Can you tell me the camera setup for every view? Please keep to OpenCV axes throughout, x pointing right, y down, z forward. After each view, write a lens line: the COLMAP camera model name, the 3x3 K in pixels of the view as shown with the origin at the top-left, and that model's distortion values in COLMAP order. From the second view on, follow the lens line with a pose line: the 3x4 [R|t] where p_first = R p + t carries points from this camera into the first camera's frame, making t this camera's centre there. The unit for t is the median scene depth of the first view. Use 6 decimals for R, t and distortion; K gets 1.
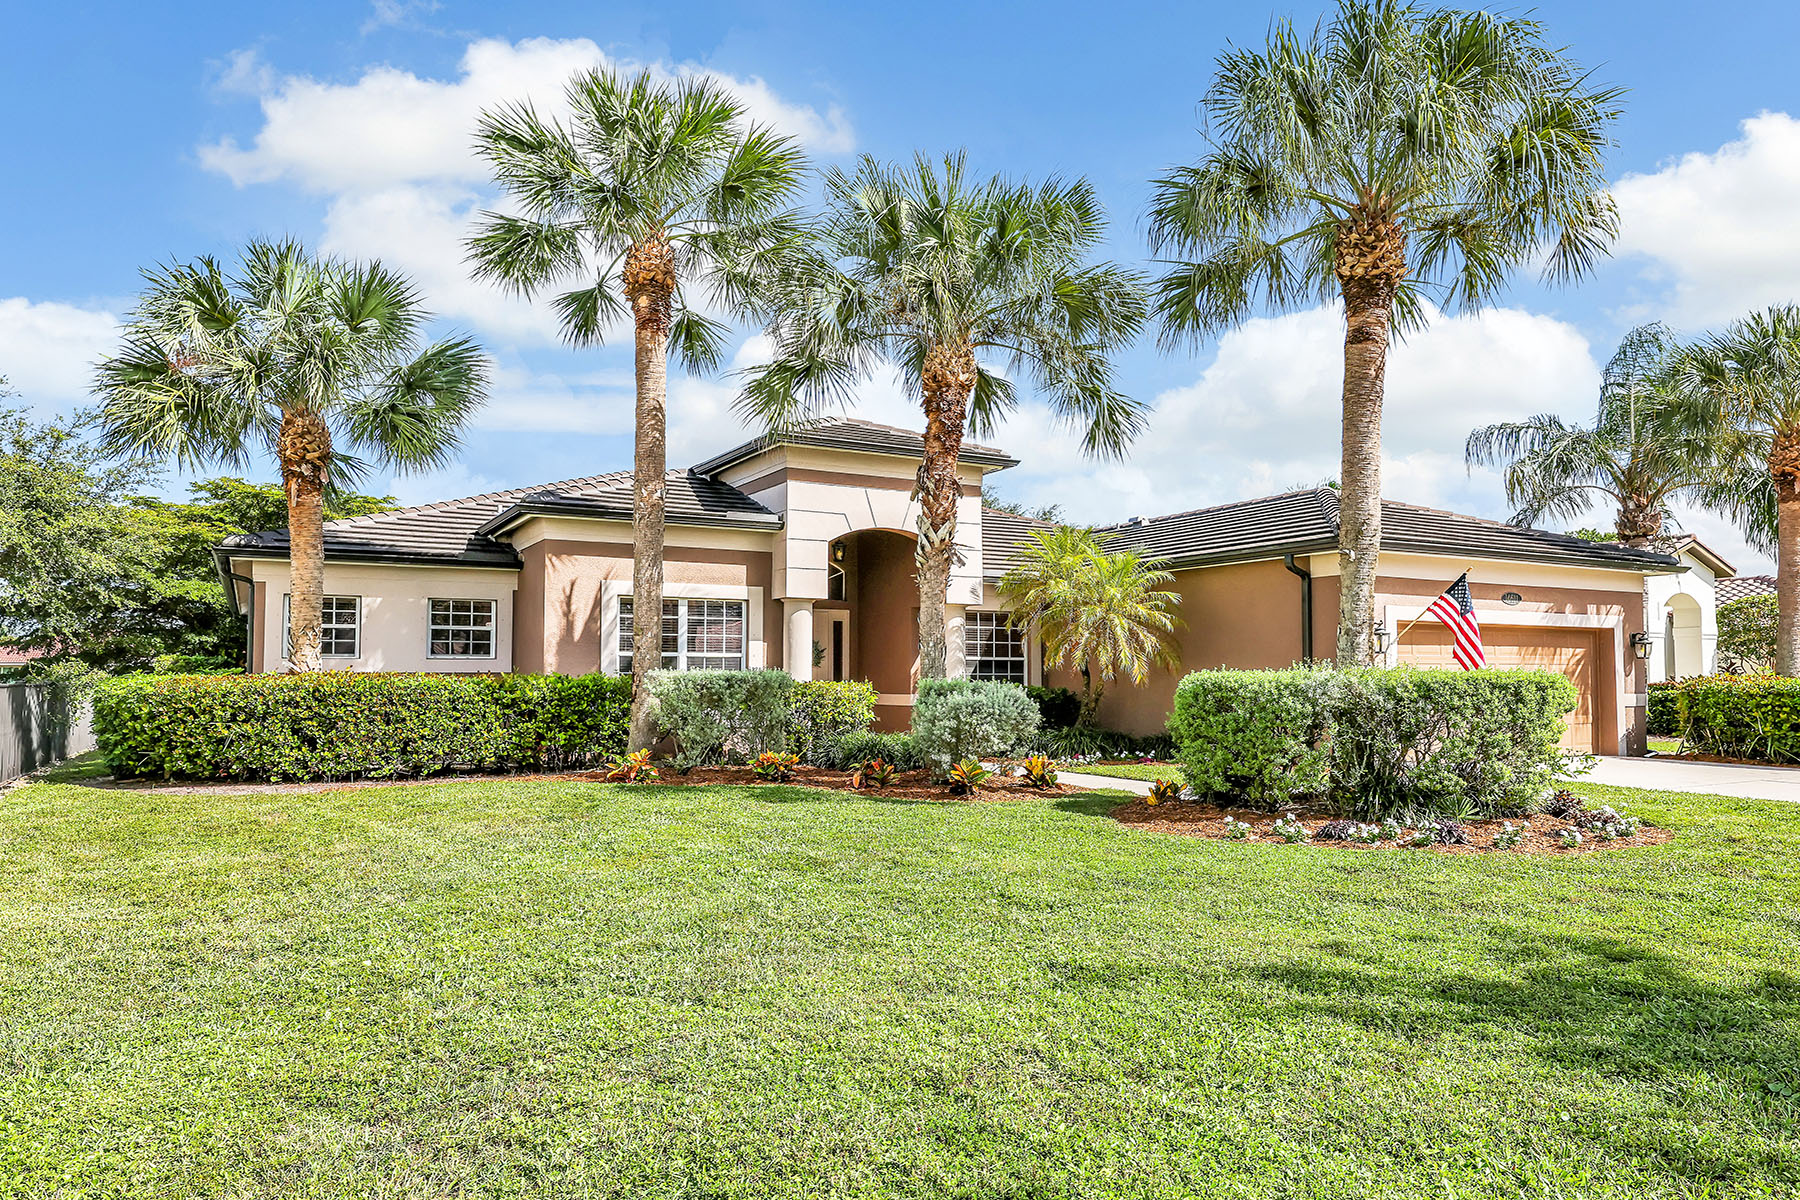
lens RADIAL K [[949.5, 0, 900.0], [0, 949.5, 600.0], [0, 0, 1]] dist [0.000023, 0.000097]
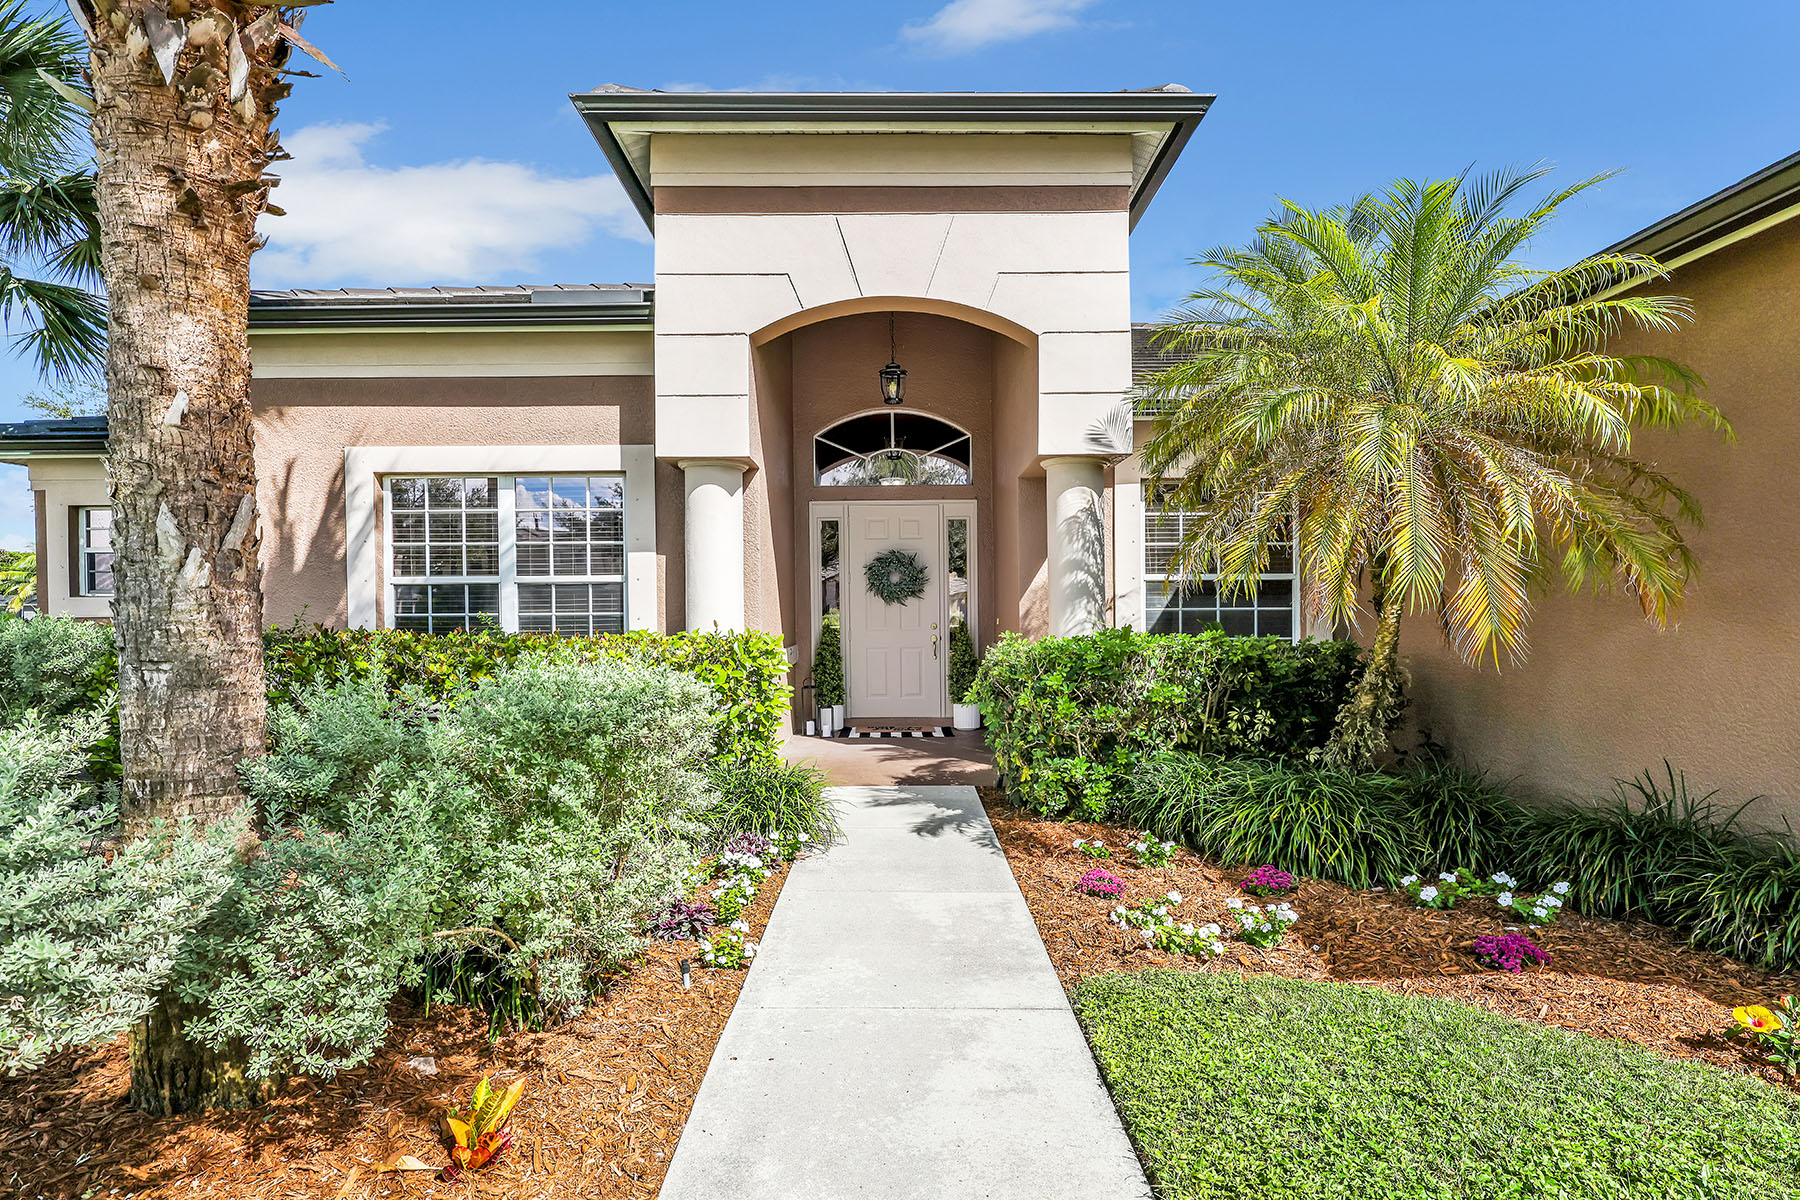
lens RADIAL K [[949.5, 0, 900.0], [0, 949.5, 600.0], [0, 0, 1]] dist [0.000023, 0.000097]
pose [[0.884946, -0.013498, -0.465498, 0.214006], [0.044847, 0.997404, 0.056336, 0.047908], [0.463530, -0.070730, 0.883254, 0.624730]]
